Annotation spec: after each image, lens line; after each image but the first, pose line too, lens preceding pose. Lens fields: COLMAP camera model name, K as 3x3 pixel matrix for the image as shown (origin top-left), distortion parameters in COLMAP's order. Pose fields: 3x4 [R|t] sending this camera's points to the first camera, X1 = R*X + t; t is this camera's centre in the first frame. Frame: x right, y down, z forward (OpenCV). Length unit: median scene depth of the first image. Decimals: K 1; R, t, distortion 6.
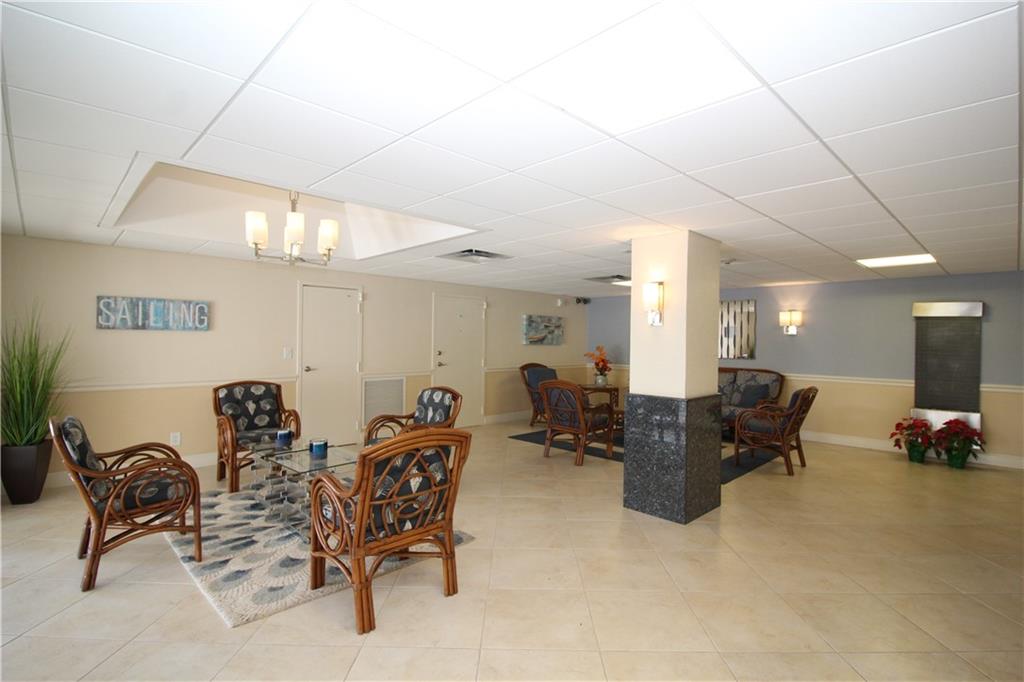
lens RADIAL K [[488.6, 0, 512.0], [0, 488.6, 341.0], [0, 0, 1]] dist [-0.000822, -0.000056]
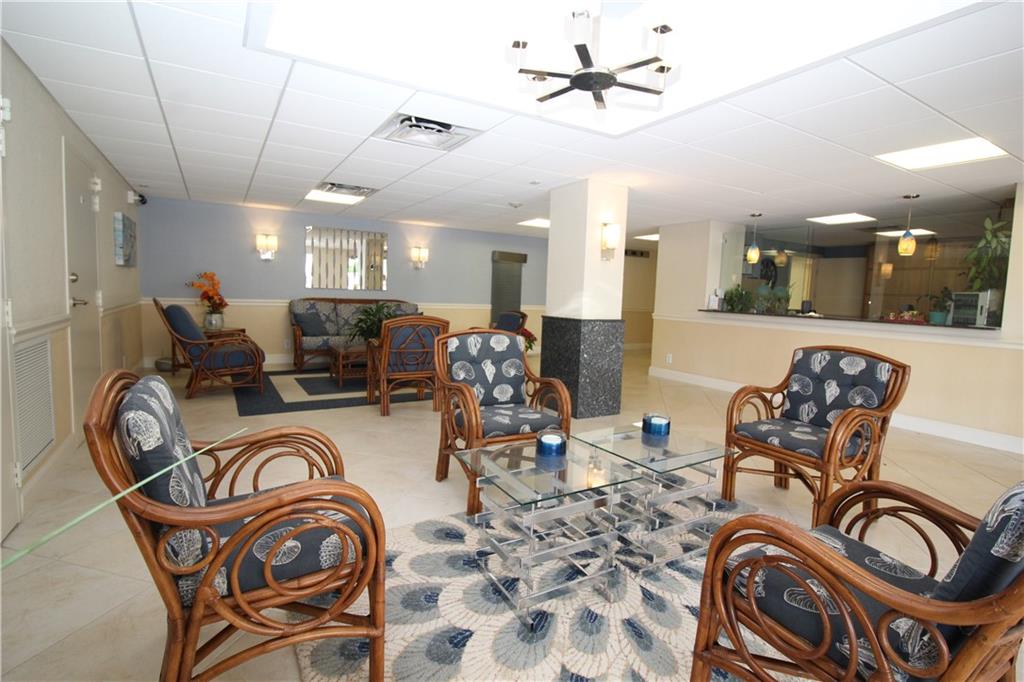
lens RADIAL K [[500.2, 0, 512.0], [0, 500.2, 341.0], [0, 0, 1]] dist [-0.001075, -0.000135]
pose [[0.217967, -0.099279, 0.970893, -0.744742], [-0.035222, 0.993364, 0.109485, 0.027386], [-0.975320, -0.058061, 0.213024, 0.736258]]
